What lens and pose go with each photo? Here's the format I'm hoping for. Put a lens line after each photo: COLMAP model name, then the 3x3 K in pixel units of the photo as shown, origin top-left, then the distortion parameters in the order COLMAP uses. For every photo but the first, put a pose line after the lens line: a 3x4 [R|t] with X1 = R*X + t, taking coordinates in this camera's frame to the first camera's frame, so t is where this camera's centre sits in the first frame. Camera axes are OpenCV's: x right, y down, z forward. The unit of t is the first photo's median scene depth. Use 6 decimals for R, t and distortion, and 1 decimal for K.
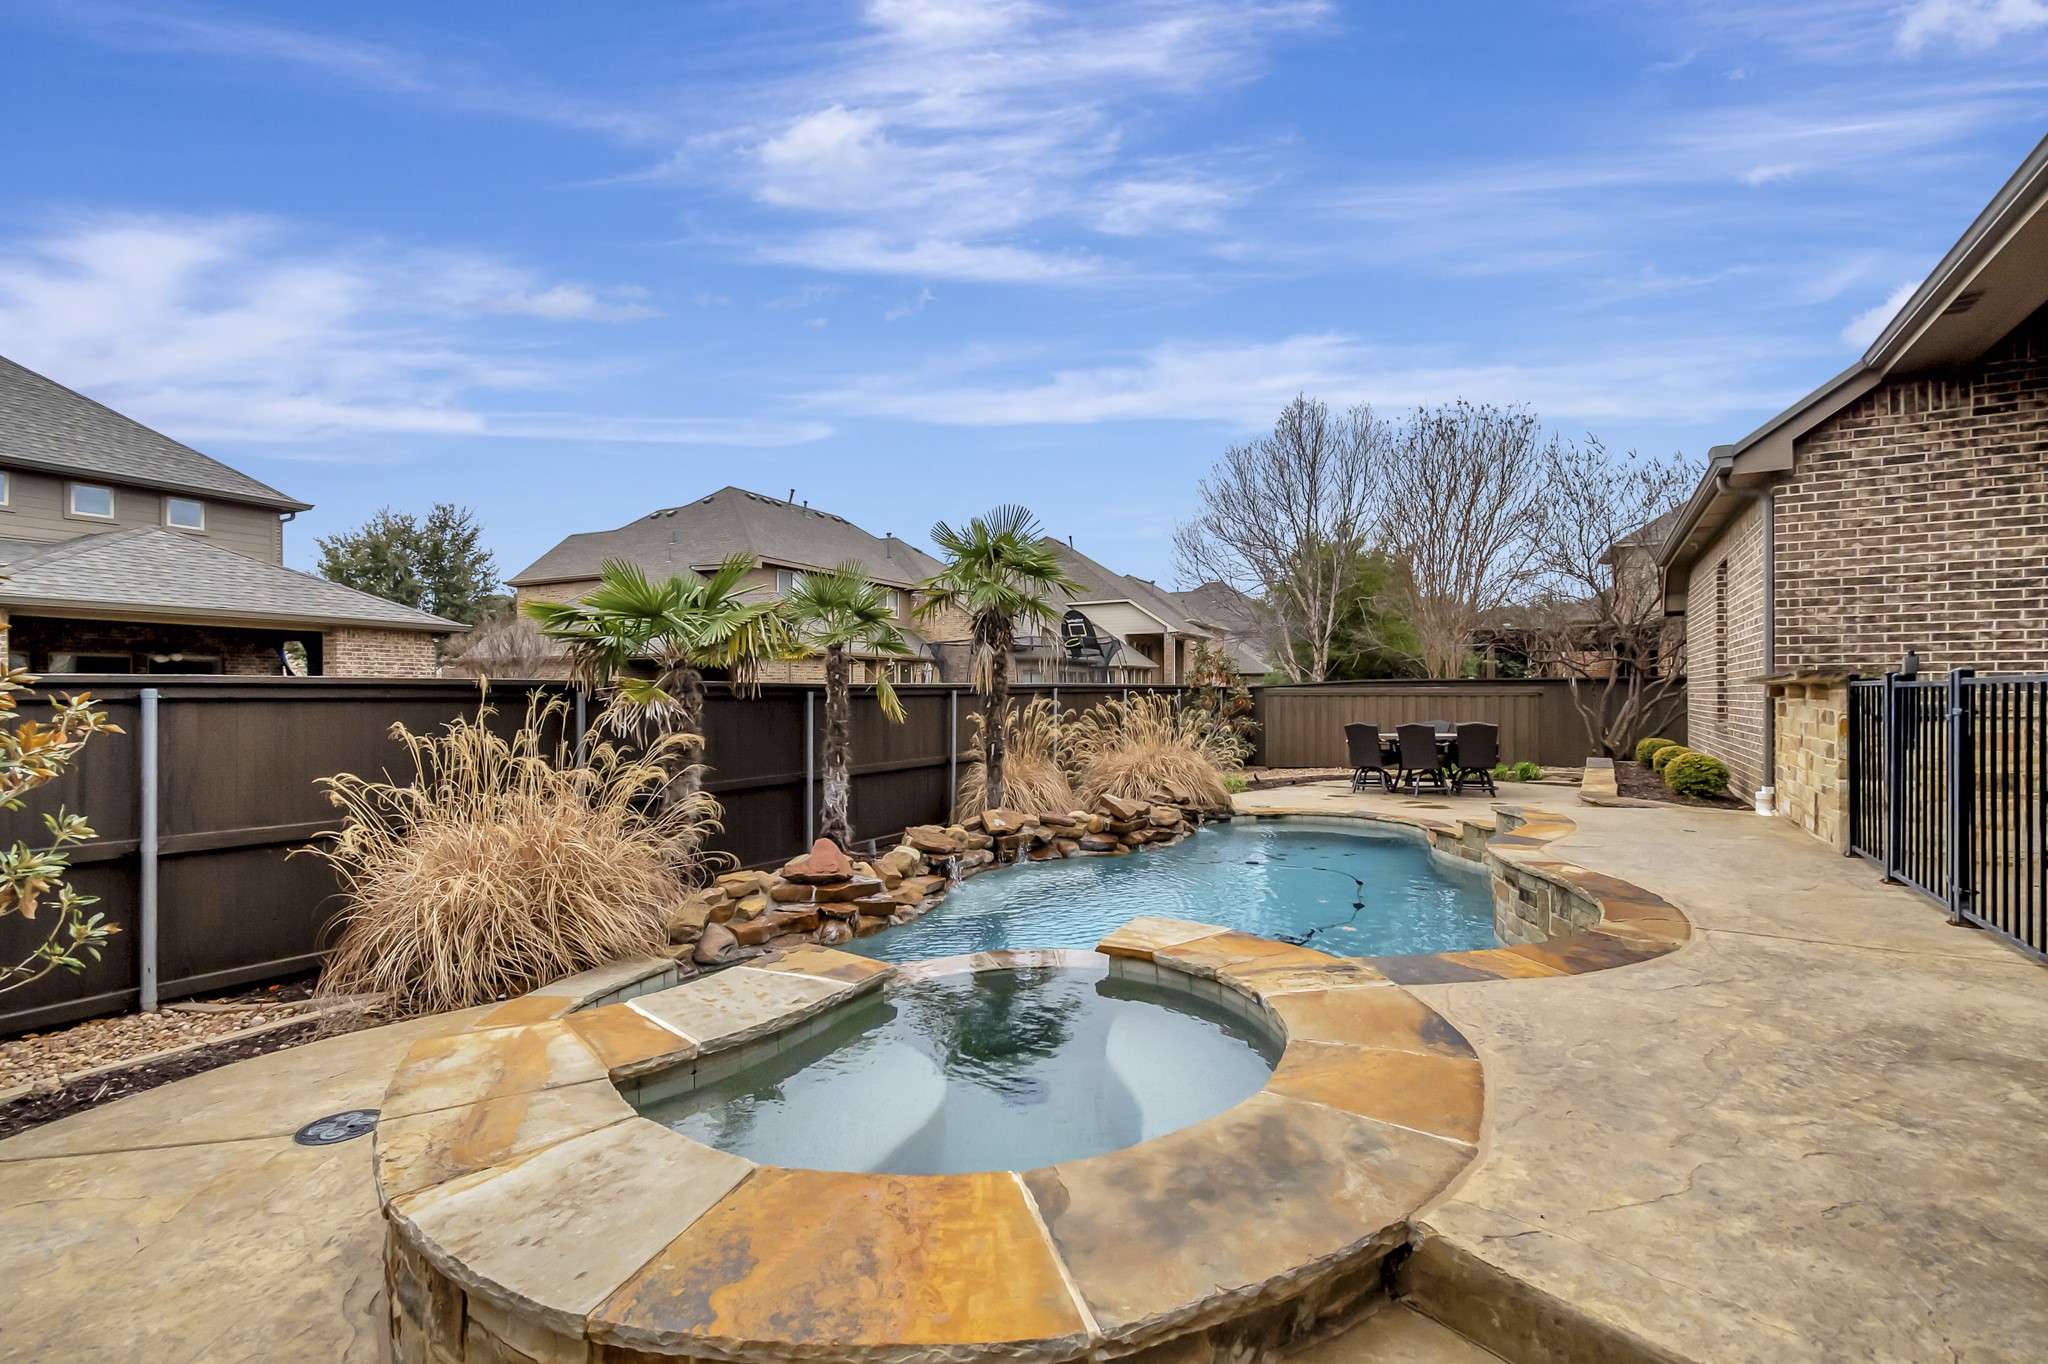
lens RADIAL K [[917.2, 0, 1033.4], [0, 917.2, 692.9], [0, 0, 1]] dist [0.000256, 0.000032]
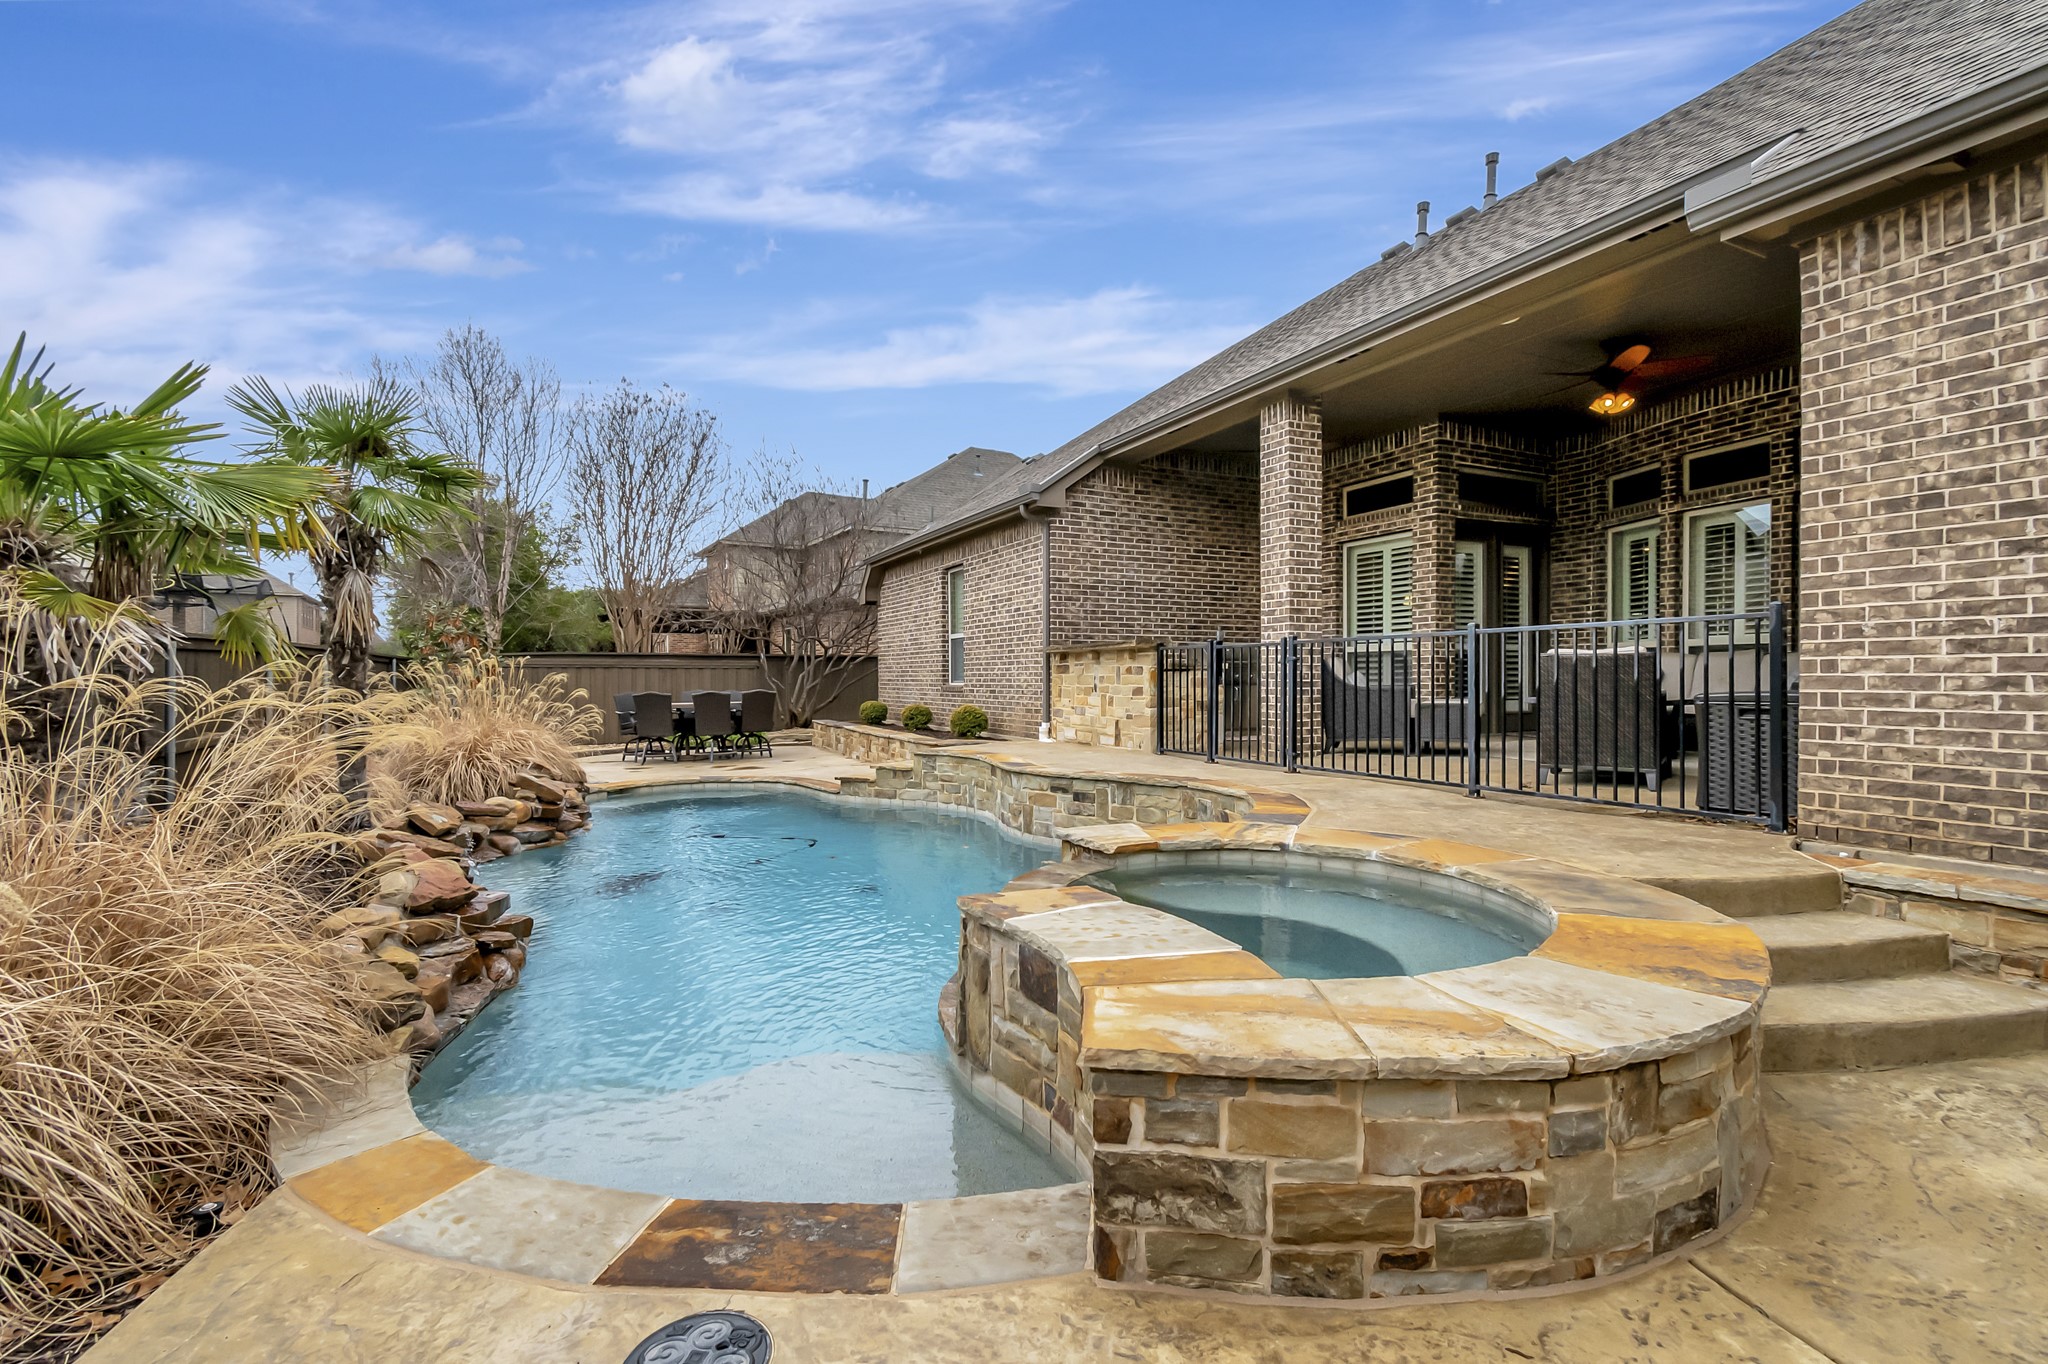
lens RADIAL K [[917.2, 0, 1033.4], [0, 917.2, 692.9], [0, 0, 1]] dist [0.000256, 0.000032]
pose [[0.543597, -0.013430, 0.839239, -0.401767], [-0.000014, 0.999872, 0.016010, 0.028337], [-0.839347, -0.008714, 0.543527, 0.201959]]
